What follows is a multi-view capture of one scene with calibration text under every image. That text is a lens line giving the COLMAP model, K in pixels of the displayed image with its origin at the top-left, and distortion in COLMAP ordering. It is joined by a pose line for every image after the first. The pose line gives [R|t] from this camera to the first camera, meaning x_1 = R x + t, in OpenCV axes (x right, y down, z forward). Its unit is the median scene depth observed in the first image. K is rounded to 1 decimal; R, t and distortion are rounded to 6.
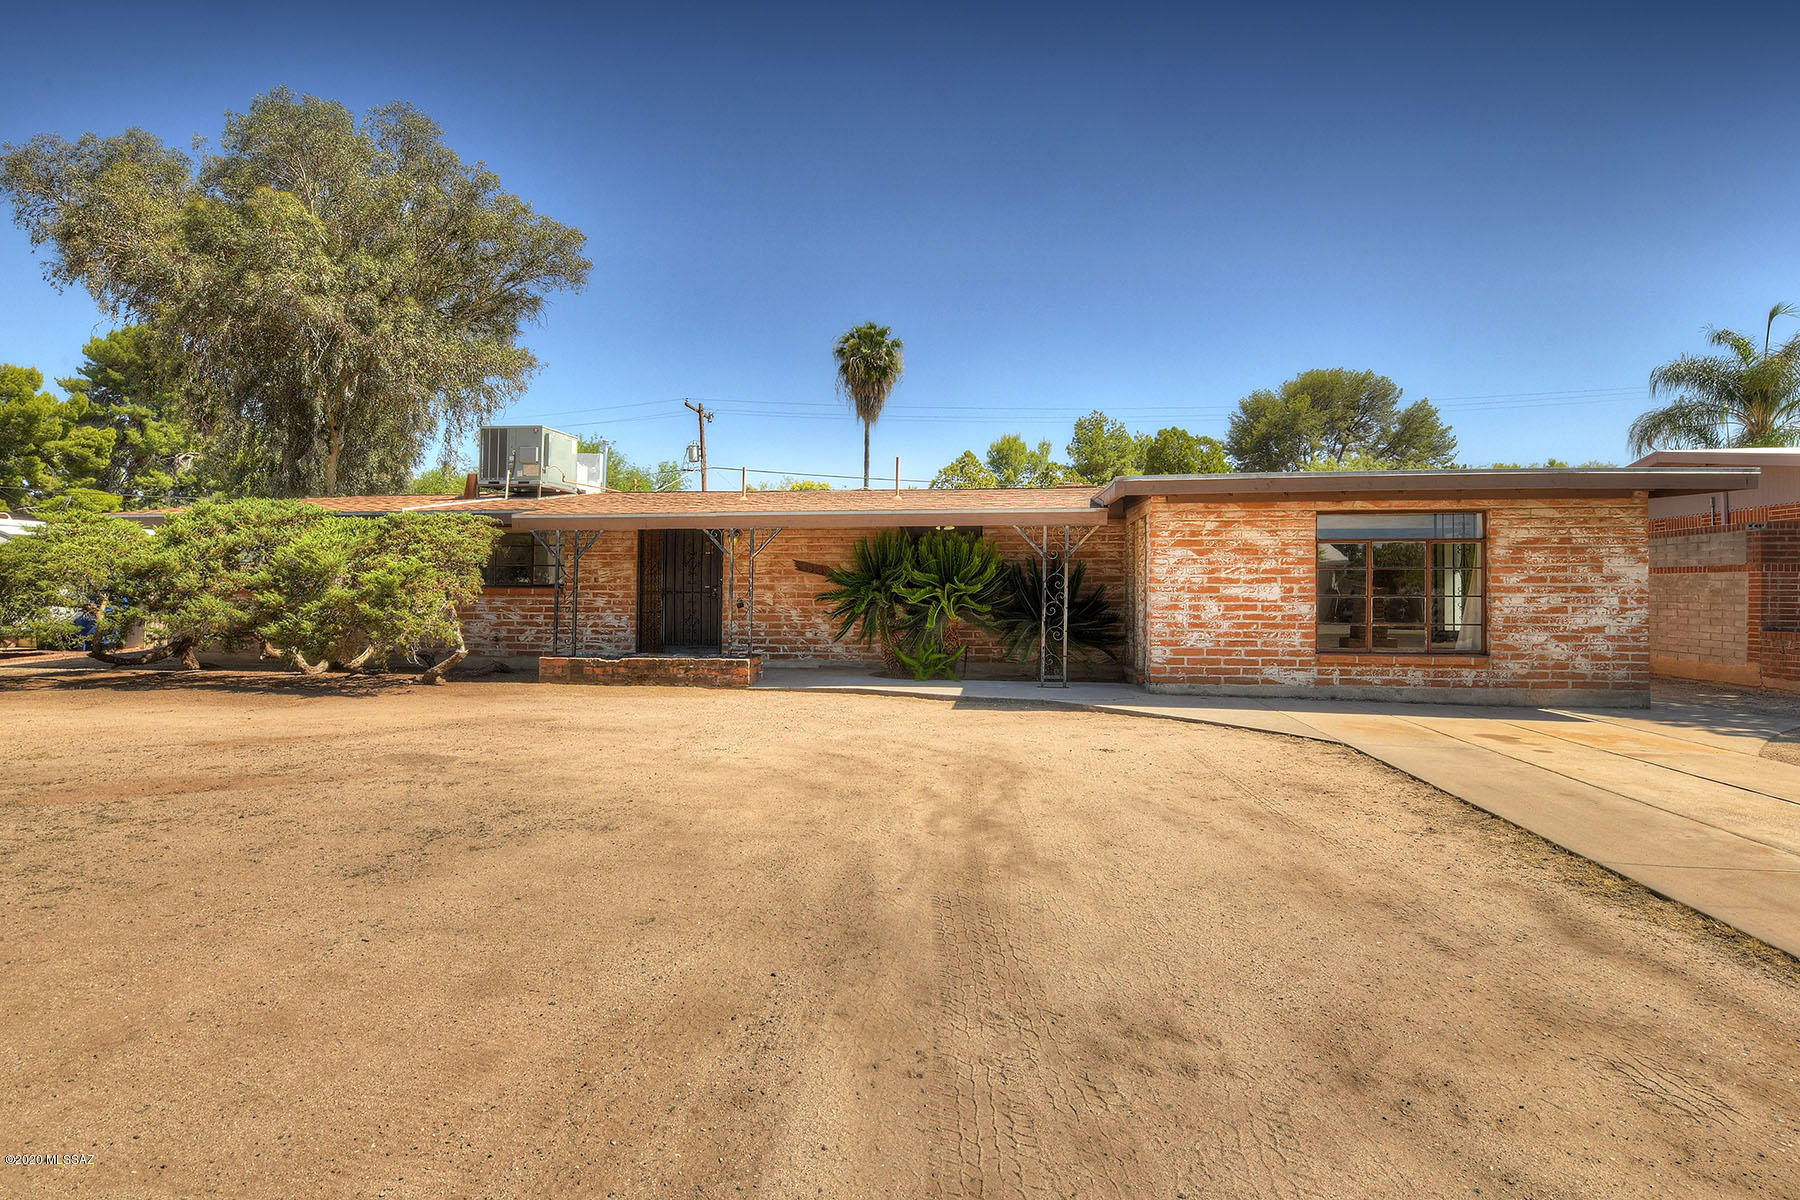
lens RADIAL K [[719.2, 0, 900.0], [0, 719.2, 600.0], [0, 0, 1]] dist [-0.002594, -0.005078]
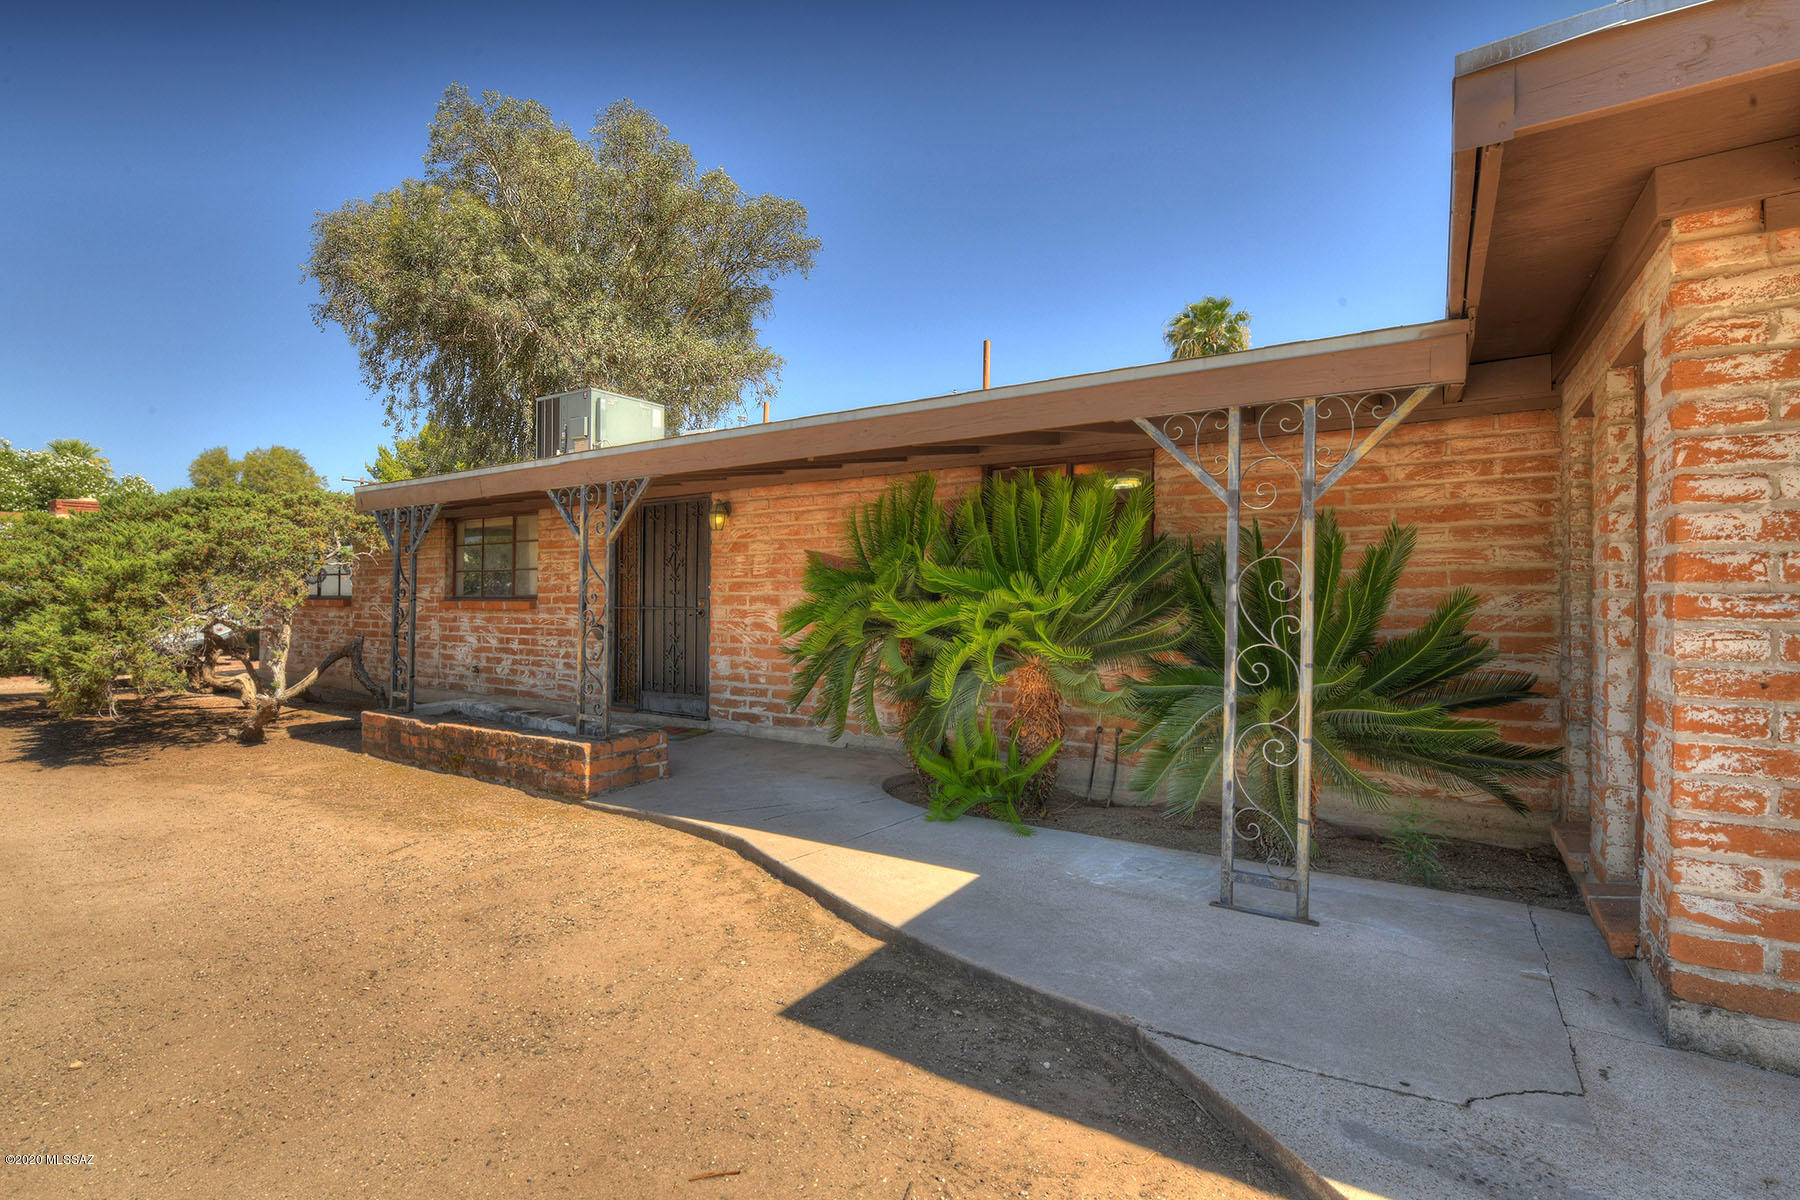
lens RADIAL K [[681.3, 0, 972.2], [0, 681.3, 599.9], [0, 0, 1]] dist [-0.012107, -0.000149]
pose [[0.906928, -0.000184, -0.421287, 0.232350], [-0.007778, 0.999822, -0.017179, -0.011369], [0.421215, 0.018857, 0.906765, 0.701557]]
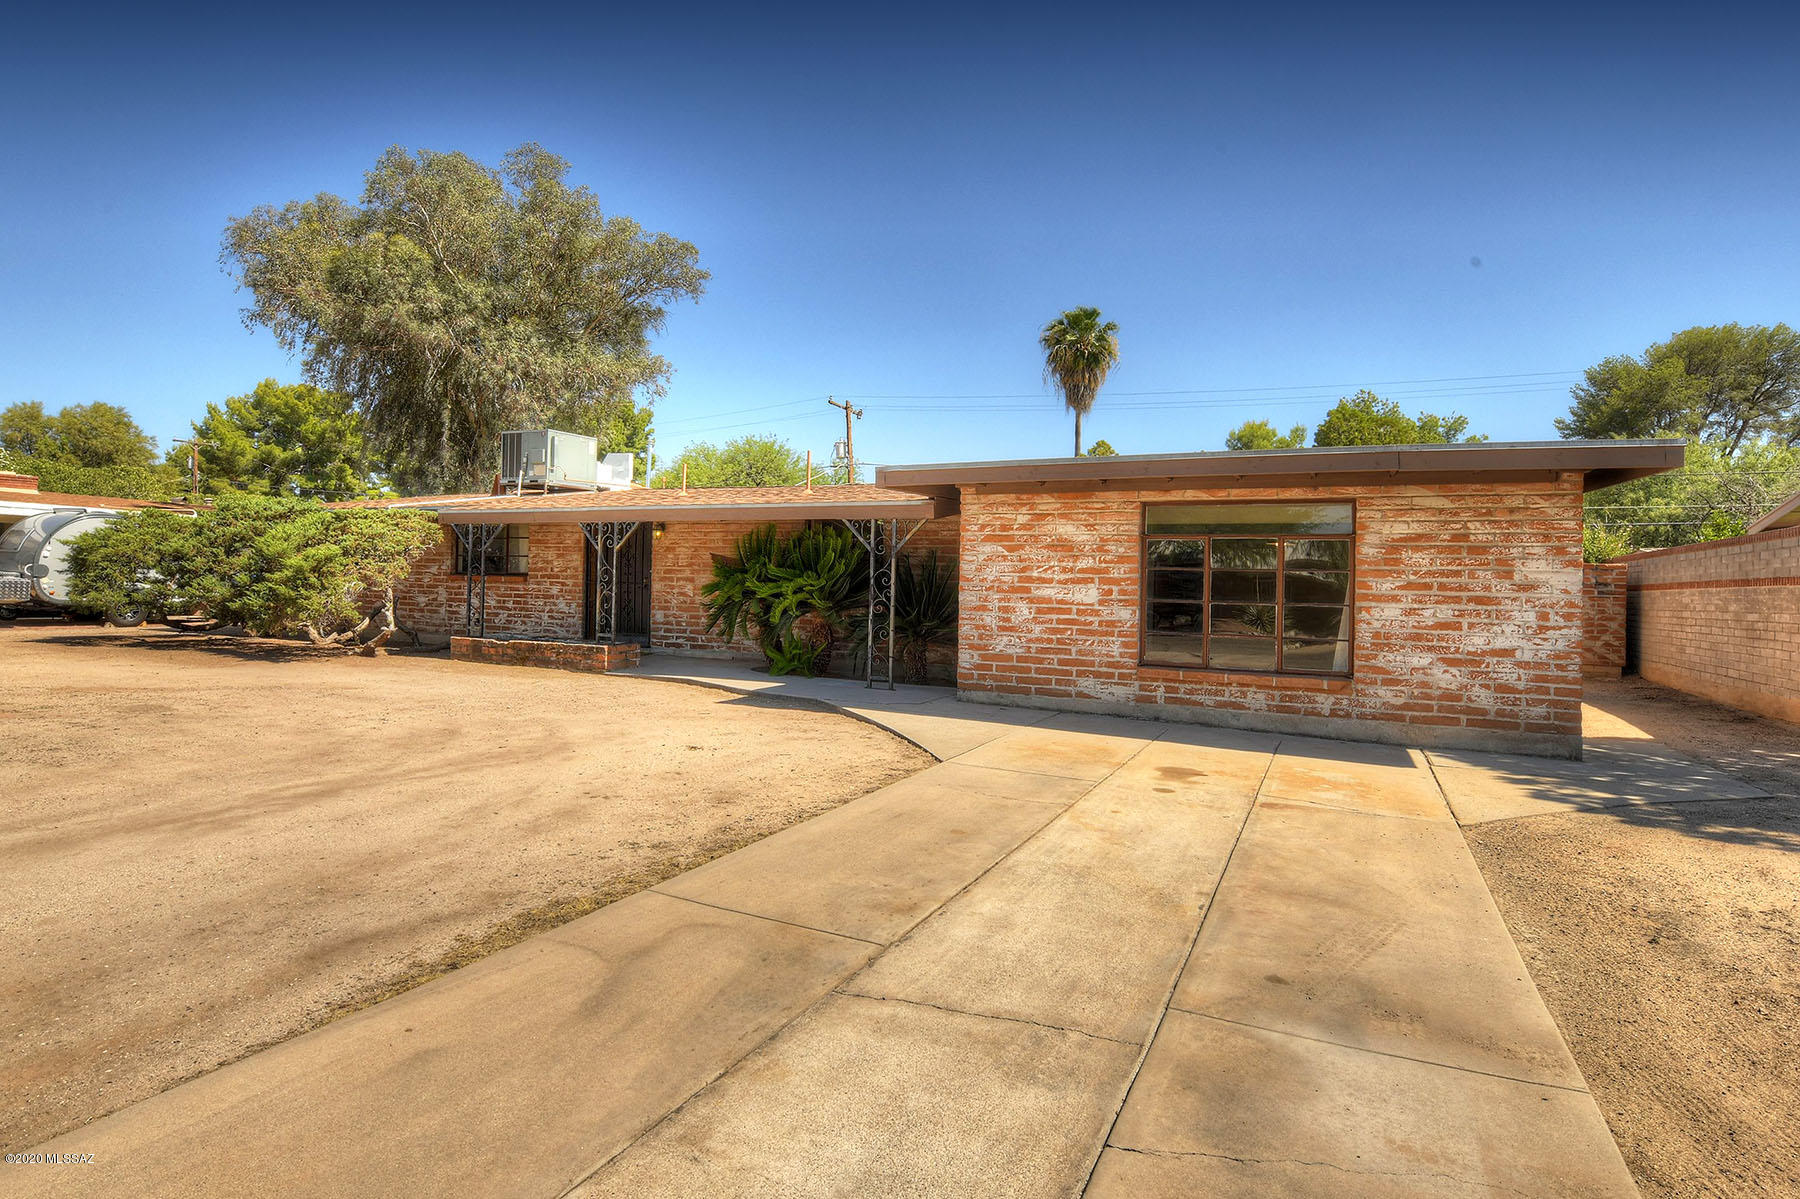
lens RADIAL K [[752.9, 0, 1014.8], [0, 752.9, 607.7], [0, 0, 1]] dist [-0.009206, -0.000294]
pose [[0.968419, 0.028506, -0.247695, 0.658397], [-0.025940, 0.999571, 0.013614, -0.004760], [0.247976, -0.006759, 0.968742, 0.081224]]
